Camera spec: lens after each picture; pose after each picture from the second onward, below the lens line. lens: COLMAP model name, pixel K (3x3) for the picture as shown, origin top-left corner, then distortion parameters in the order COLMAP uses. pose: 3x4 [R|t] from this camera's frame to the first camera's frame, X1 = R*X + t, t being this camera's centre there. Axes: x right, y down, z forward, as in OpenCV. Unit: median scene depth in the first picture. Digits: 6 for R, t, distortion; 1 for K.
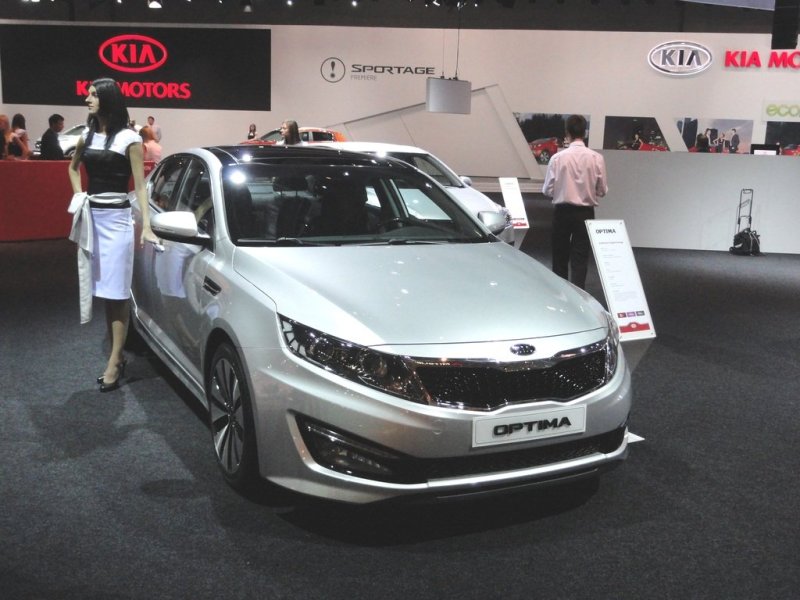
lens RADIAL K [[900.5, 0, 398.2], [0, 900.5, 293.1], [0, 0, 1]] dist [-0.009711, 0.000000]
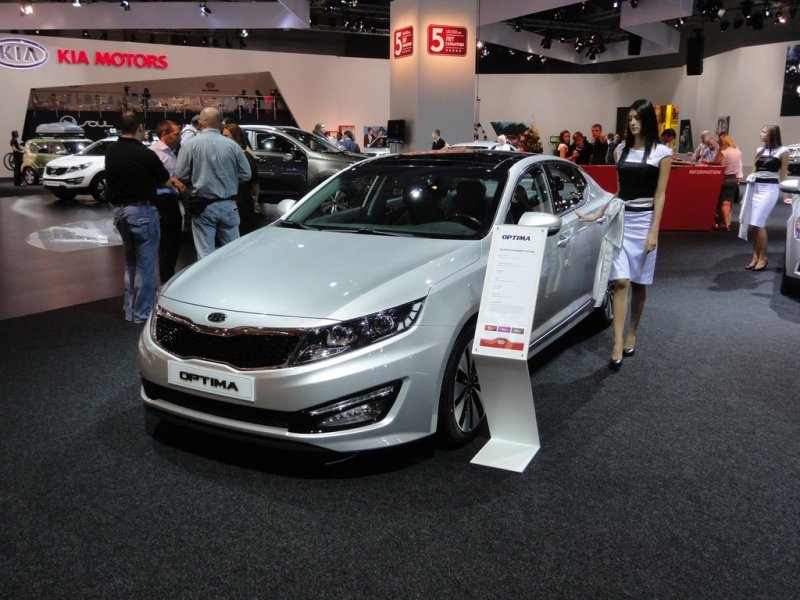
lens RADIAL K [[755.2, 0, 399.0], [0, 755.2, 304.7], [0, 0, 1]] dist [-0.001068, -0.002312]
pose [[0.547881, 0.144048, -0.824061, 1.061268], [-0.127895, 0.987906, 0.087657, -0.070032], [0.826722, 0.057367, 0.559678, 0.619653]]
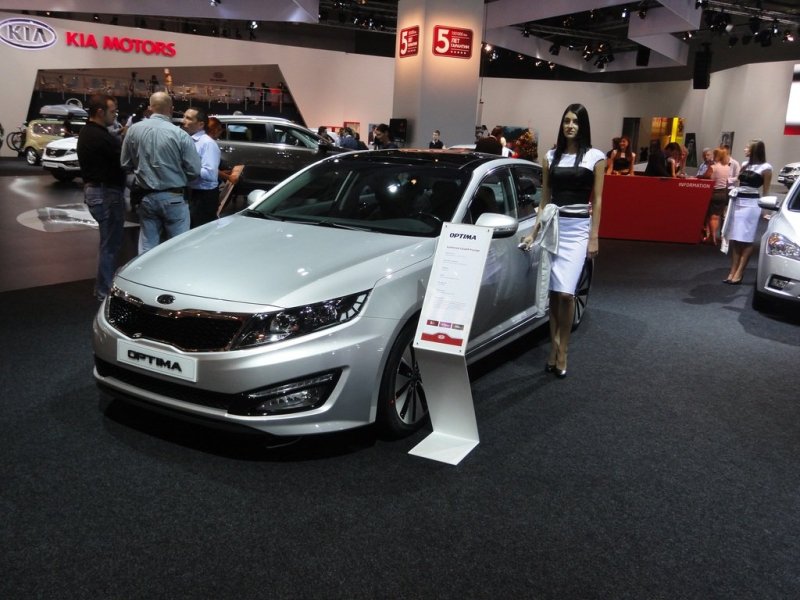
lens RADIAL K [[755.2, 0, 397.3], [0, 755.2, 304.0], [0, 0, 1]] dist [-0.001068, -0.002312]
pose [[0.538130, 0.171440, -0.825242, 1.123921], [-0.177085, 0.980239, 0.088165, -0.074616], [0.824049, 0.098693, 0.557855, 0.666604]]
